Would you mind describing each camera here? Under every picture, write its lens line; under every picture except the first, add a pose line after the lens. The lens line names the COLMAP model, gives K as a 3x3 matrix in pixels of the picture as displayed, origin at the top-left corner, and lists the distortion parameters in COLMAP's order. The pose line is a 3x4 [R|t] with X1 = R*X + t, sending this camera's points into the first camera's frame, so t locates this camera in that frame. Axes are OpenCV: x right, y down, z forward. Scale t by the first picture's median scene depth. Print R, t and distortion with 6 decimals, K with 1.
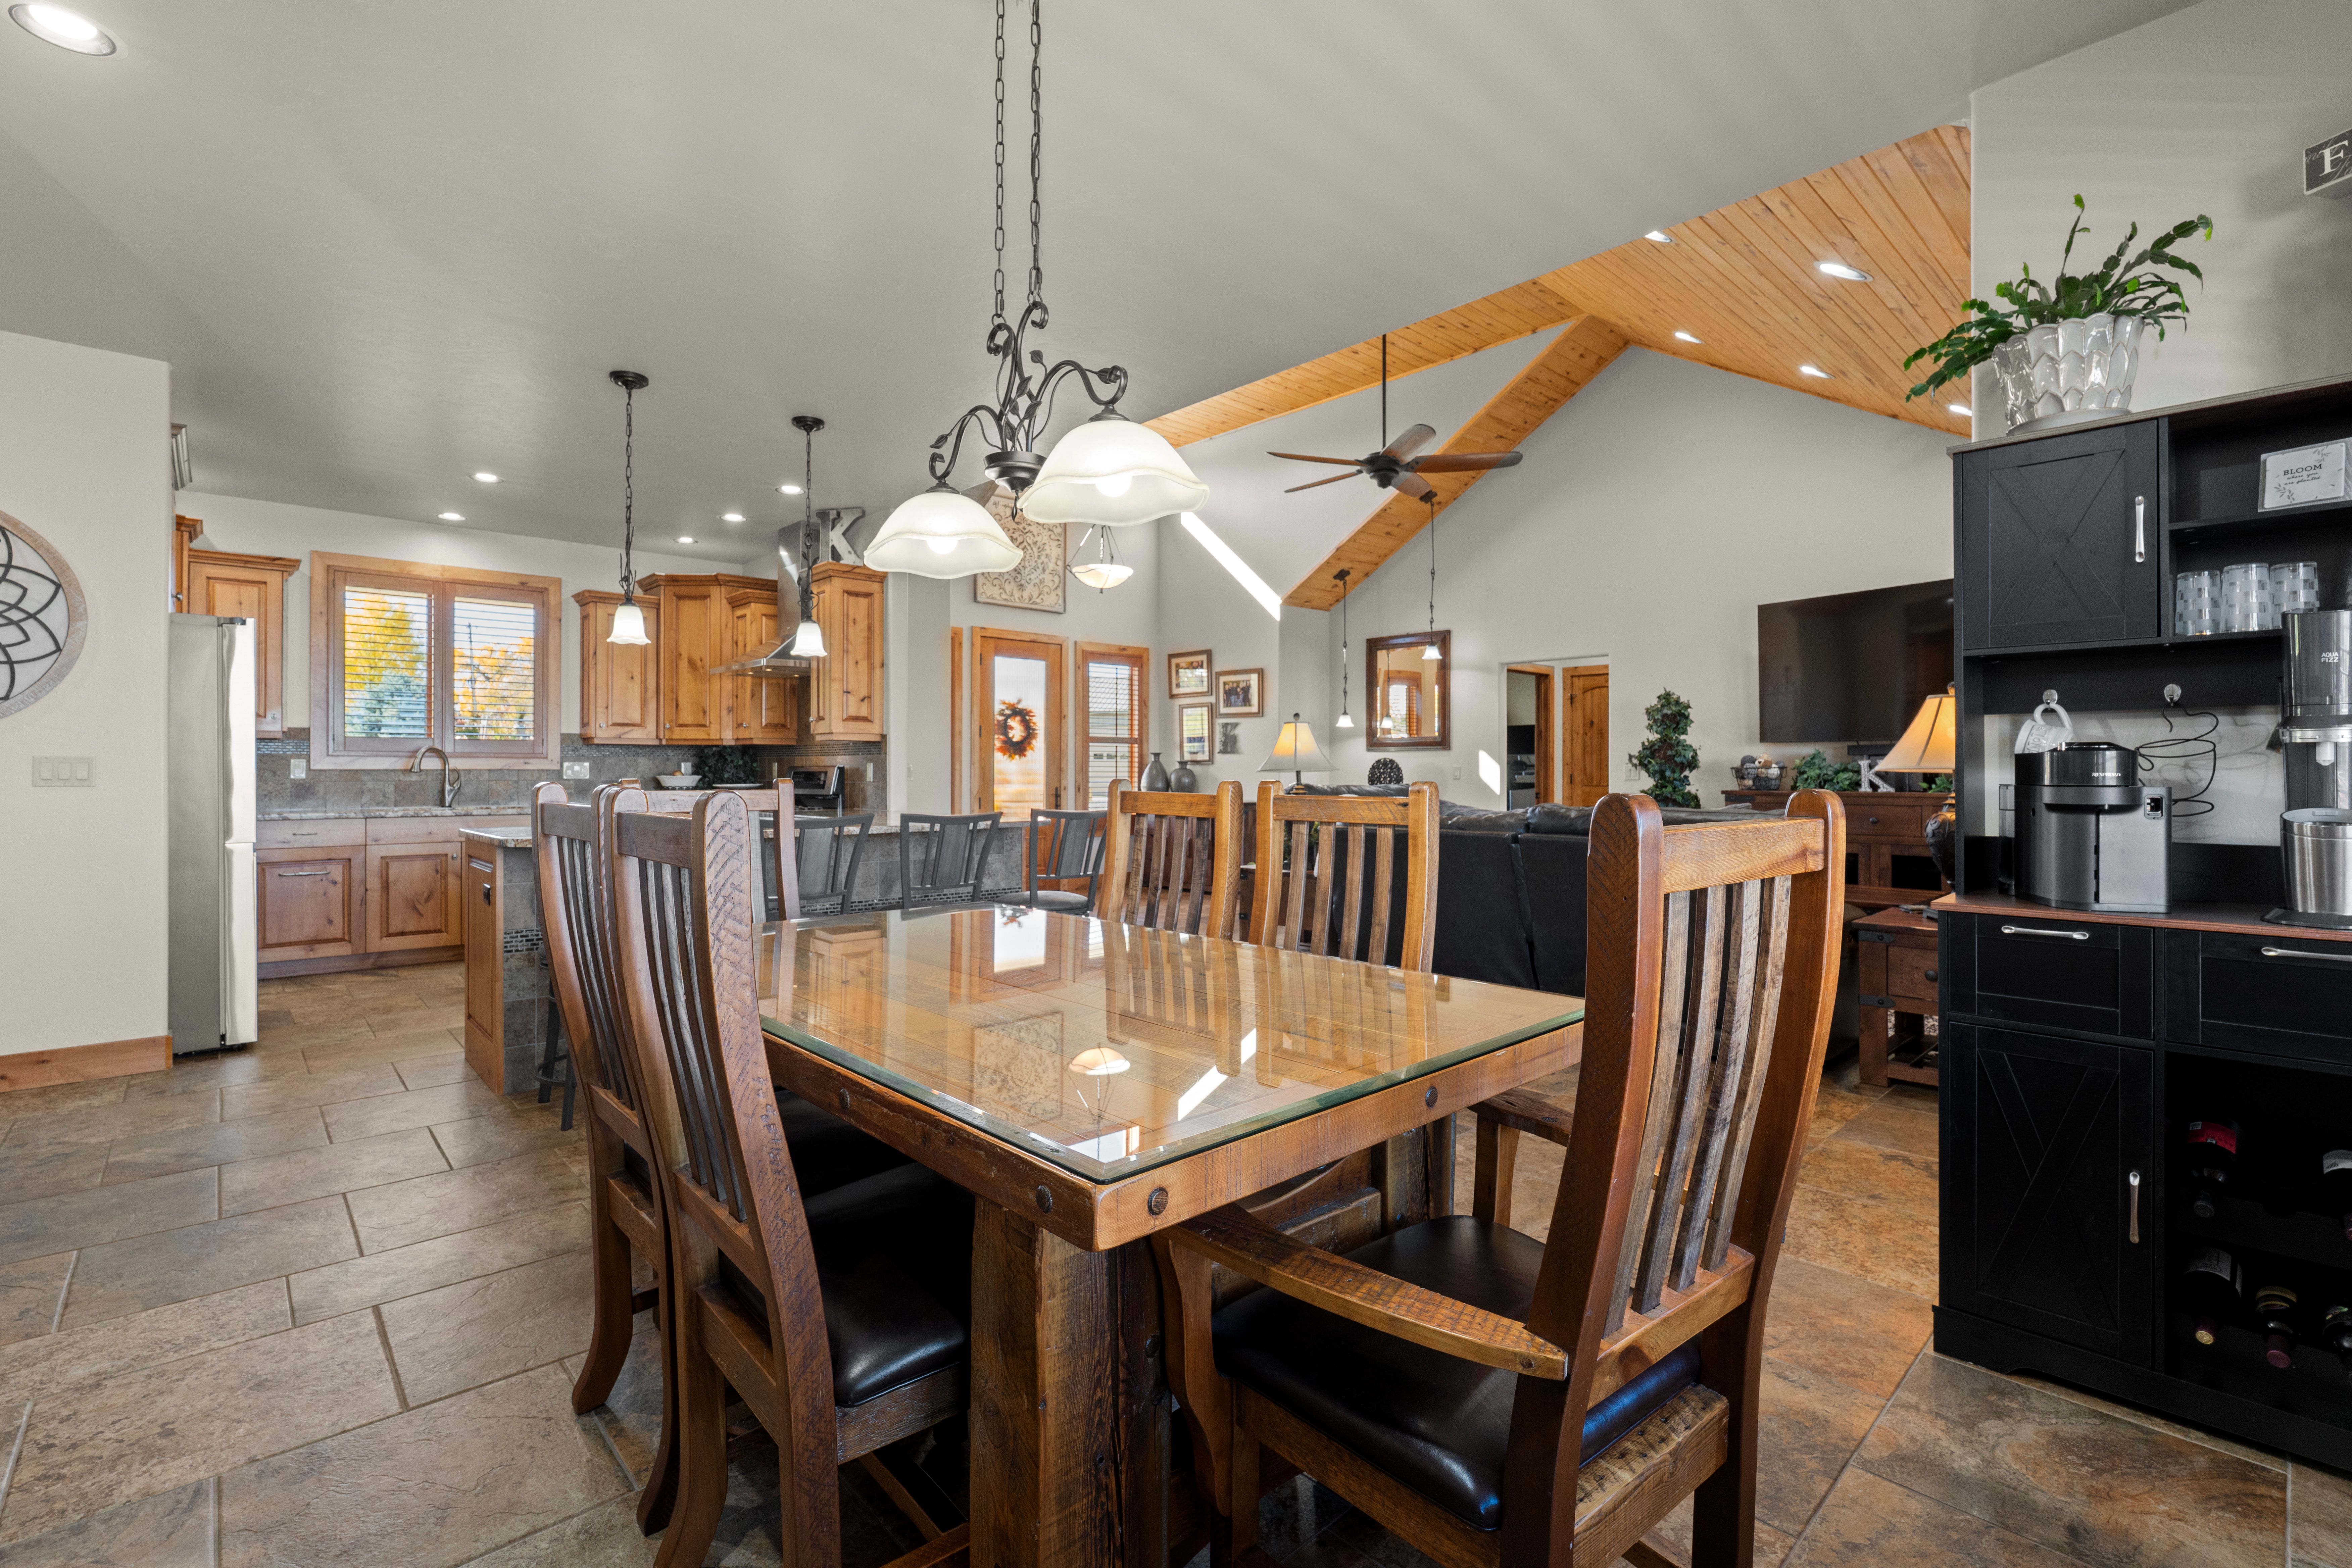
lens RADIAL K [[1049.4, 0, 1154.2], [0, 1049.4, 780.9], [0, 0, 1]] dist [-0.001909, 0.000772]
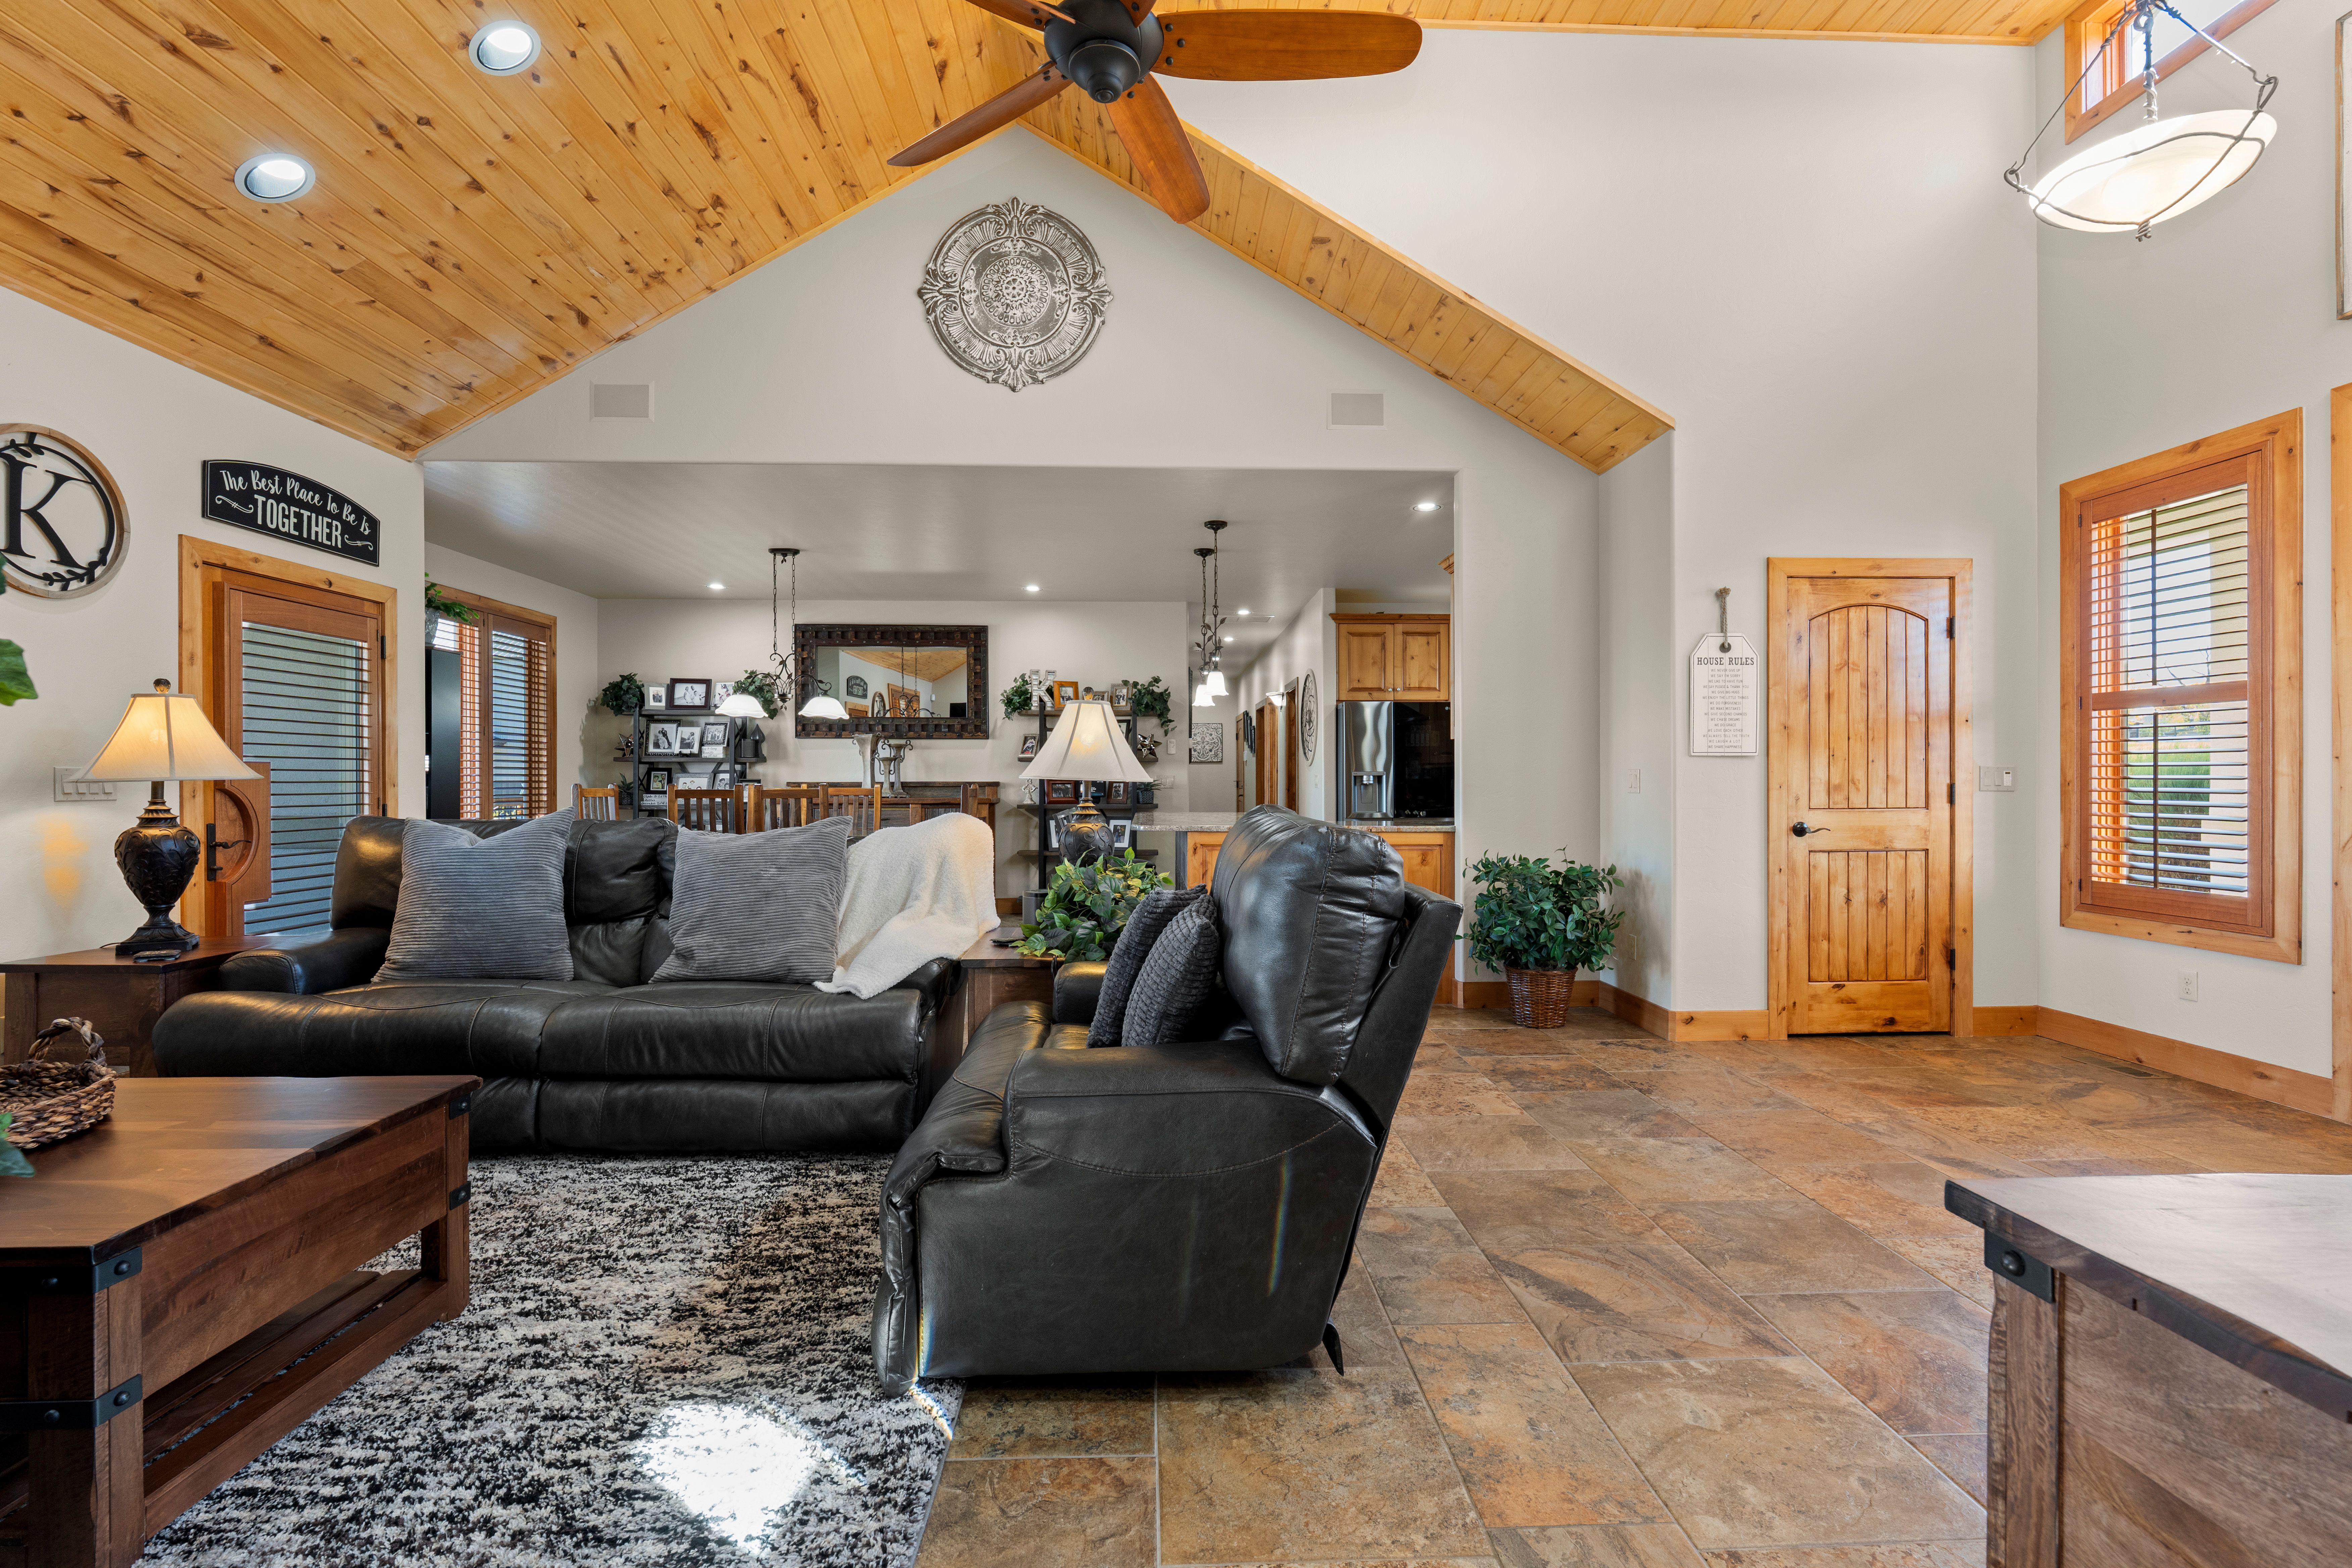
lens RADIAL K [[1049.4, 0, 1182.2], [0, 1049.4, 785.9], [0, 0, 1]] dist [-0.001909, 0.000772]
pose [[-0.637021, 0.002827, -0.770841, 0.384826], [-0.005079, 0.999956, 0.007865, -0.007030], [0.770830, 0.008926, -0.636979, 0.948014]]
